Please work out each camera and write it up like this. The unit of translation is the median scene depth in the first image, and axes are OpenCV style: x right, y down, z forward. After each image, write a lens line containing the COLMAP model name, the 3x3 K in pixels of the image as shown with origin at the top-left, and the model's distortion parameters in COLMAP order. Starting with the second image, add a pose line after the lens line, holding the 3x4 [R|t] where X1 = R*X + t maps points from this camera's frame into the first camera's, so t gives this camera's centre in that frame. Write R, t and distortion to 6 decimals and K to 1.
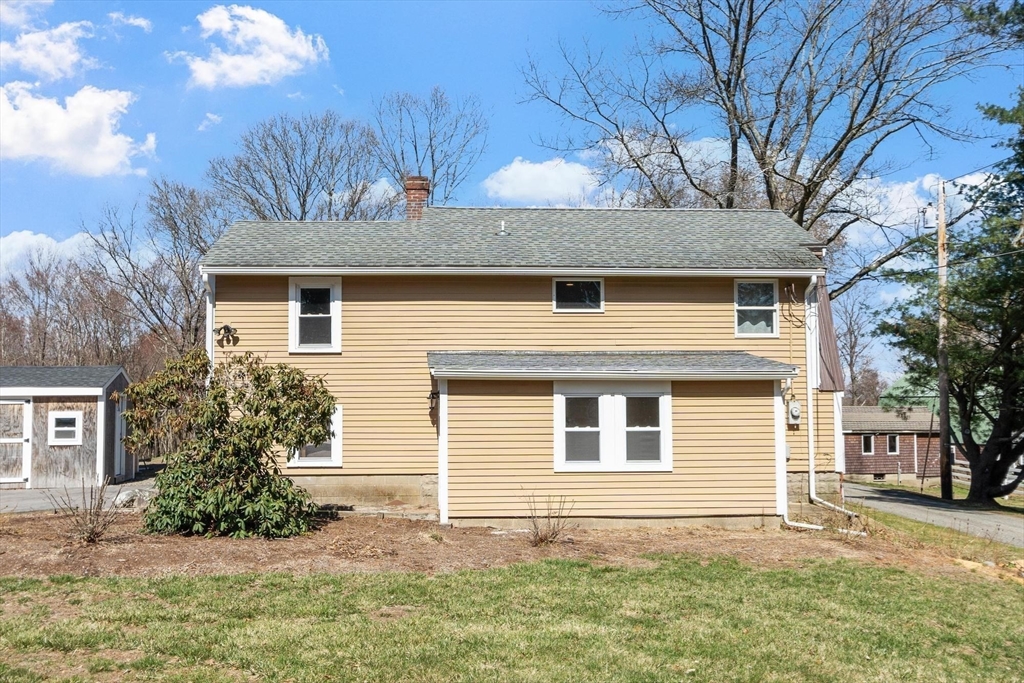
lens RADIAL K [[928.1, 0, 512.0], [0, 928.1, 341.5], [0, 0, 1]] dist [-0.001585, 0.000122]
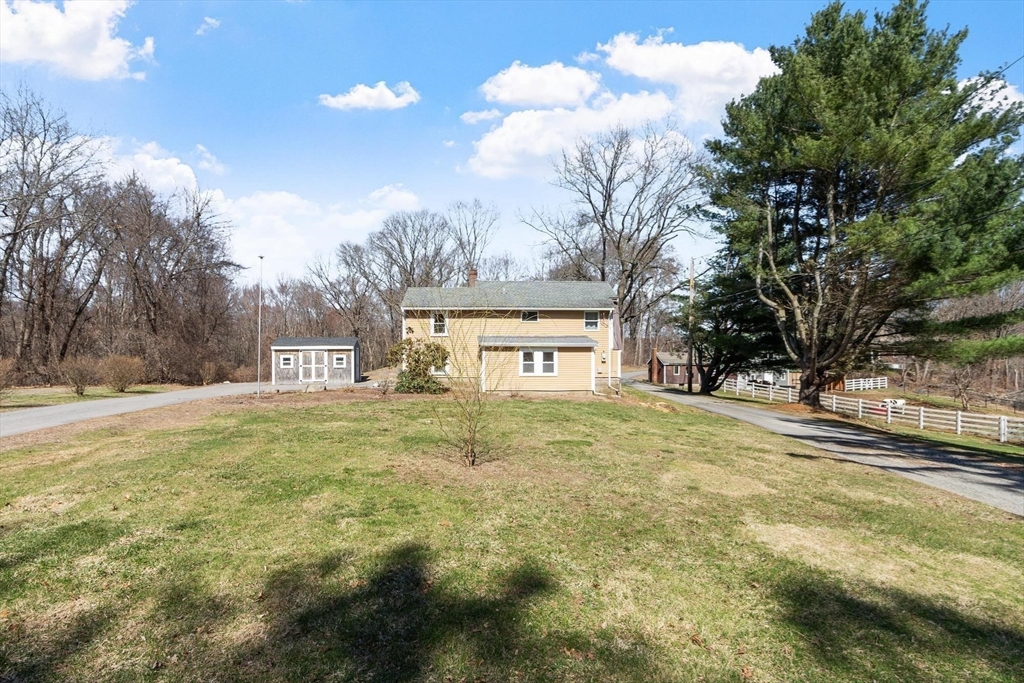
lens RADIAL K [[527.5, 0, 512.0], [0, 527.5, 341.5], [0, 0, 1]] dist [0.000304, -0.000059]
pose [[0.999952, 0.003631, -0.009052, 0.031927], [-0.003125, 0.998466, 0.055271, -0.063741], [0.009239, -0.055240, 0.998430, -0.663557]]
